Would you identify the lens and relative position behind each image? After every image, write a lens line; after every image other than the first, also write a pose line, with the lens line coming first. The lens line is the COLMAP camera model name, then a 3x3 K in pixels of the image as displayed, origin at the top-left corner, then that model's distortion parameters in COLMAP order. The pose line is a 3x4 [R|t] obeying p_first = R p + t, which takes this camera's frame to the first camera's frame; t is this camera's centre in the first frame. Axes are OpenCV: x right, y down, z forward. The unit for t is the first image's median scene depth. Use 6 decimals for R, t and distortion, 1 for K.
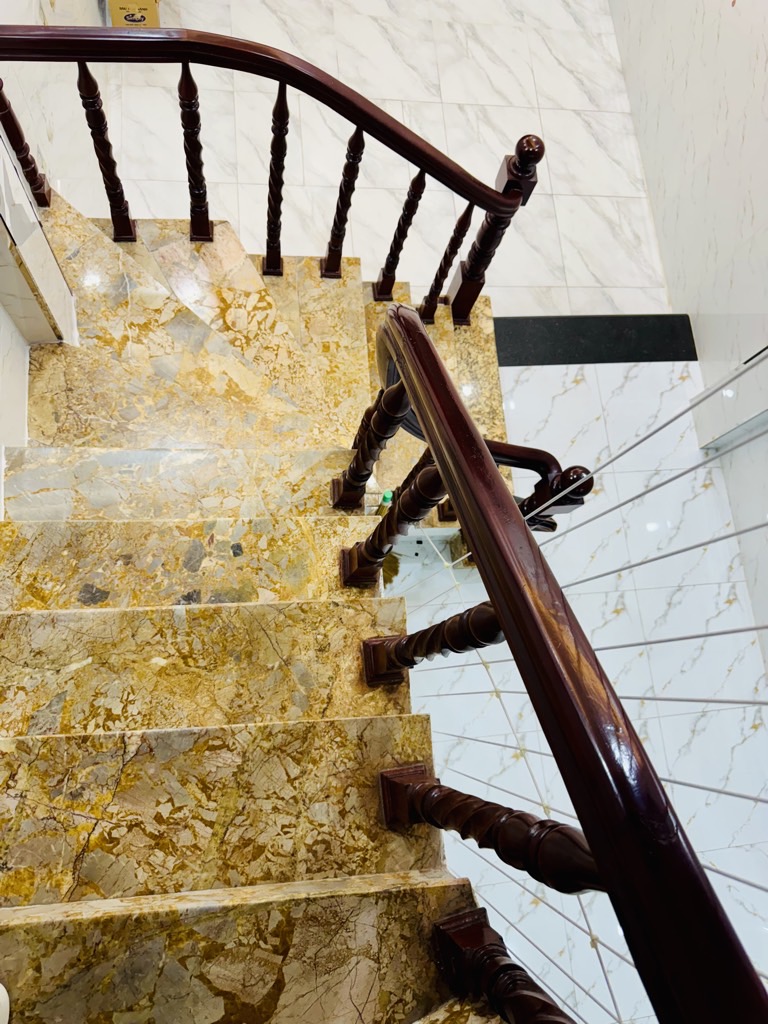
lens RADIAL K [[727.0, 0, 386.2], [0, 727.0, 509.8], [0, 0, 1]] dist [0.031146, -0.027693]
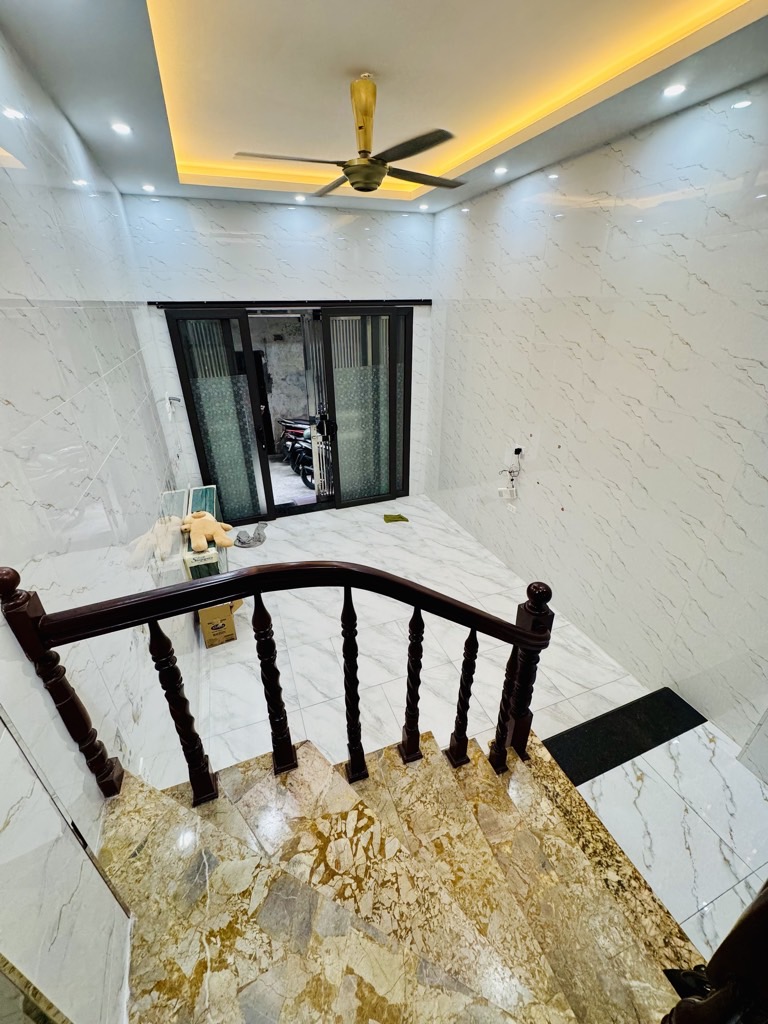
lens RADIAL K [[410.1, 0, 378.4], [0, 410.1, 511.6], [0, 0, 1]] dist [-0.006097, 0.000711]
pose [[0.949186, -0.278770, 0.146057, -0.122312], [0.296113, 0.633893, -0.714490, -0.164776], [0.106594, 0.721434, 0.684230, 0.402829]]
